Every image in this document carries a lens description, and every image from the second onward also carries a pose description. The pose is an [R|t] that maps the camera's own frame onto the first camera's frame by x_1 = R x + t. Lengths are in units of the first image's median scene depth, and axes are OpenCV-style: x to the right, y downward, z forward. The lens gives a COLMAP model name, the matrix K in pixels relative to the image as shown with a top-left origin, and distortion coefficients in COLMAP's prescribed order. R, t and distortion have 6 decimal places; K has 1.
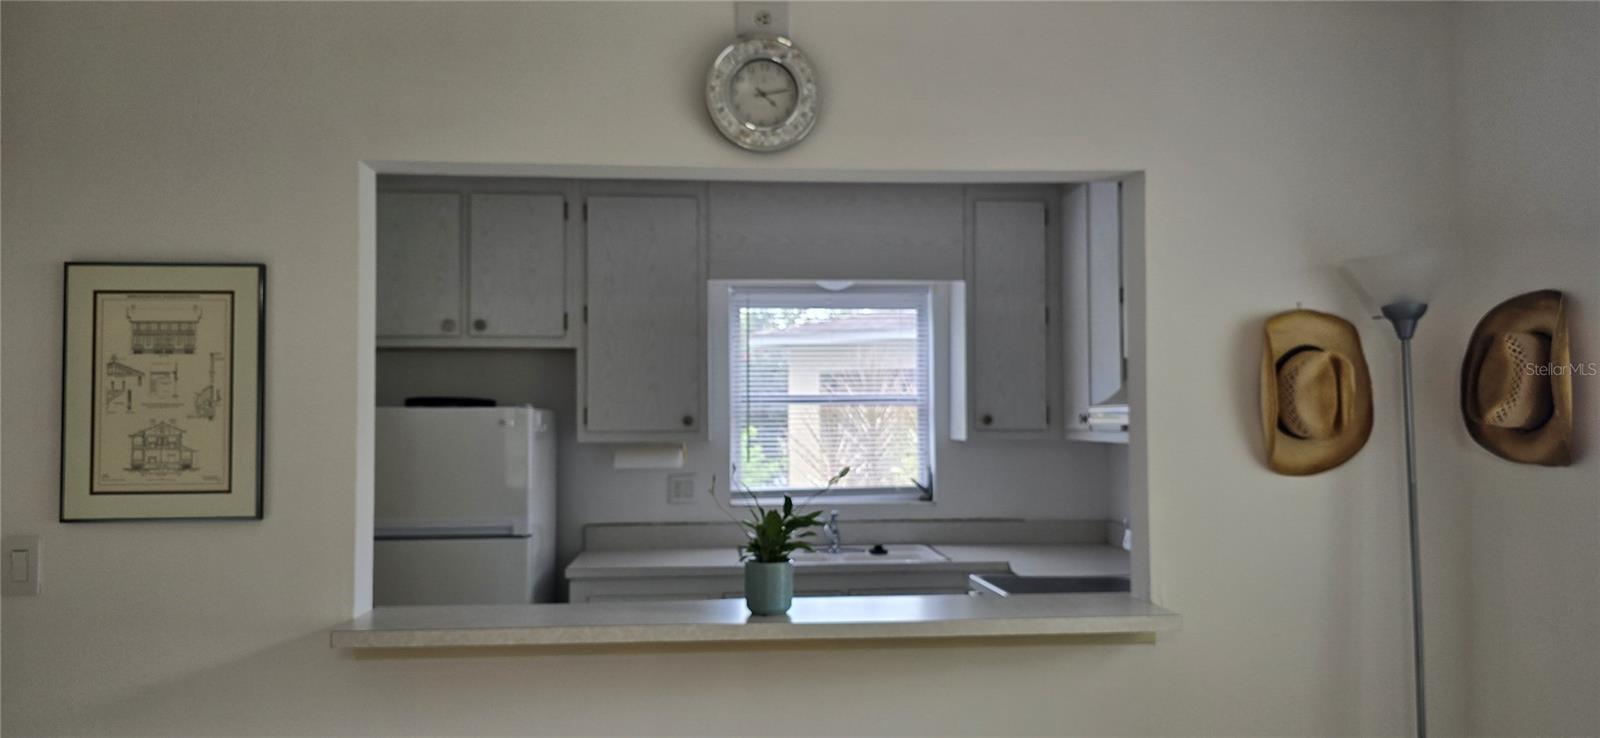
lens RADIAL K [[1069.0, 0, 807.8], [0, 1069.0, 371.4], [0, 0, 1]] dist [0.062468, -0.033439]
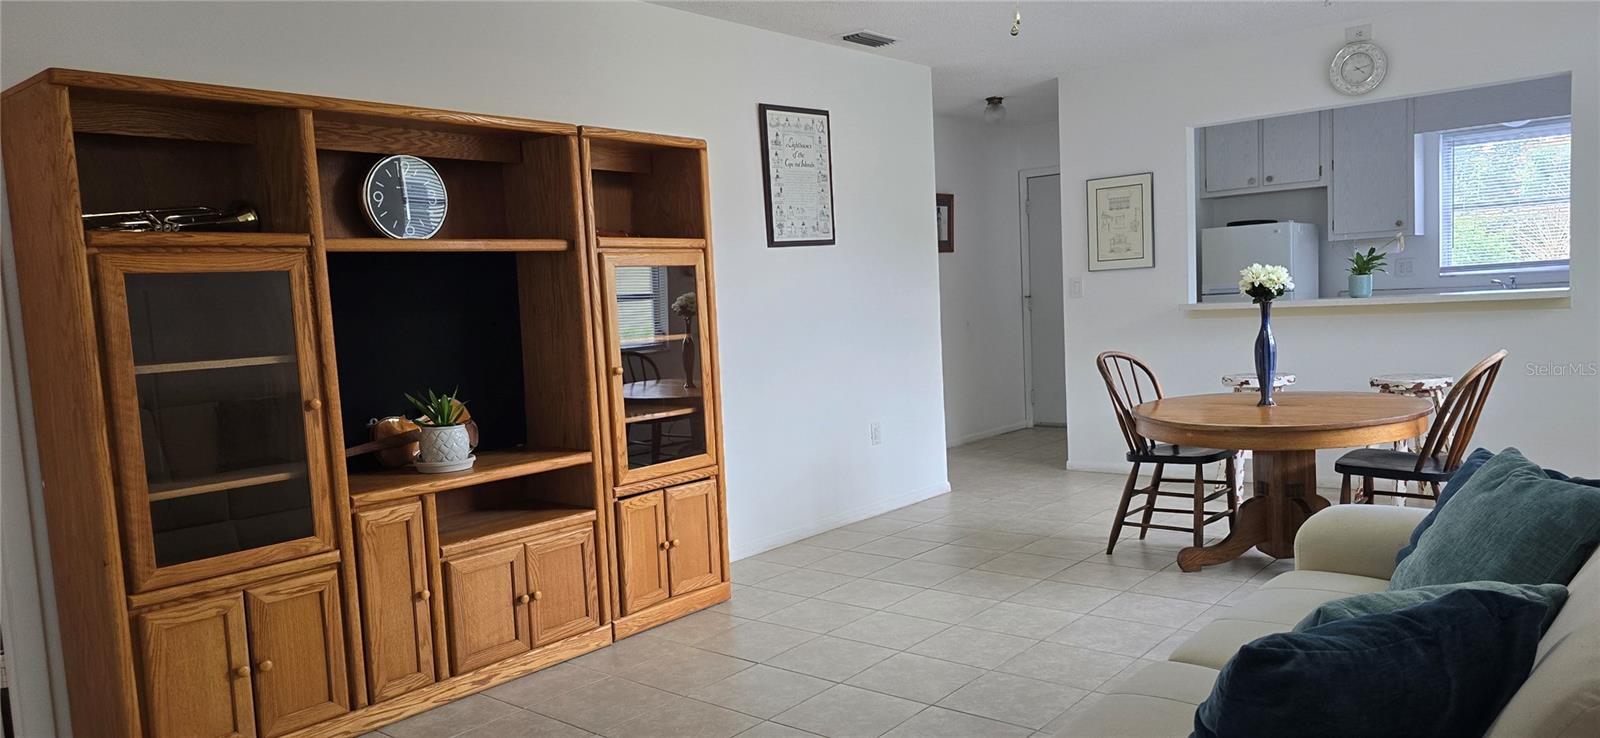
lens RADIAL K [[1069.0, 0, 771.3], [0, 1069.0, 398.0], [0, 0, 1]] dist [0.062468, -0.033439]
pose [[0.683581, 0.039839, -0.728786, 0.799186], [0.079620, 0.988480, 0.128717, 0.033383], [0.725519, -0.146014, 0.672534, -1.517478]]
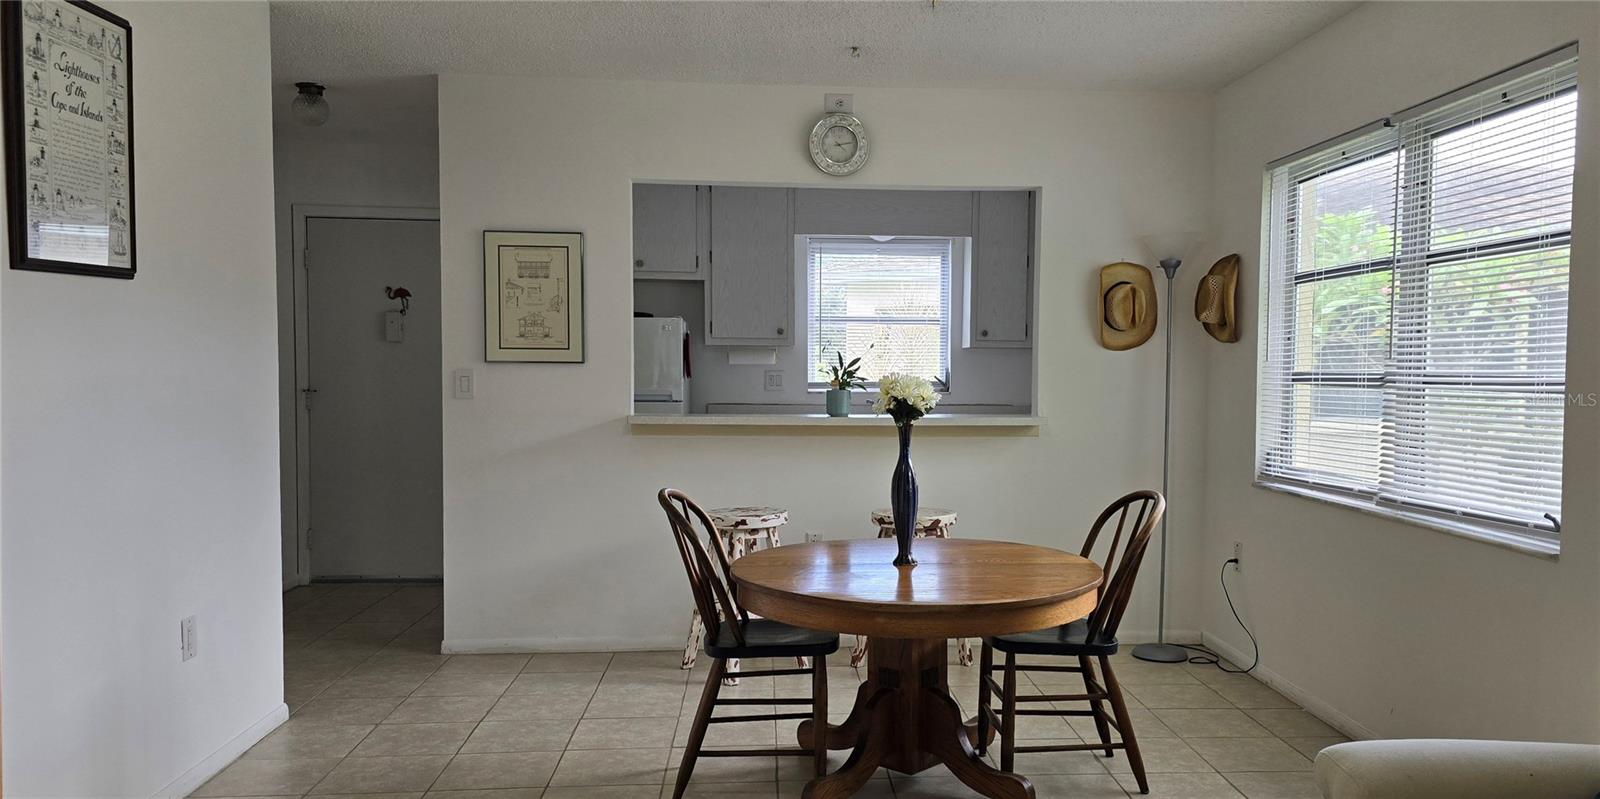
lens RADIAL K [[1224.6, 0, 839.1], [0, 1224.6, 426.9], [0, 0, 1]] dist [0.062428, -0.051636]
pose [[0.999625, 0.015394, -0.022634, 0.014723], [-0.013311, 0.995901, 0.089470, 0.043957], [0.023918, -0.089135, 0.995732, -1.187773]]
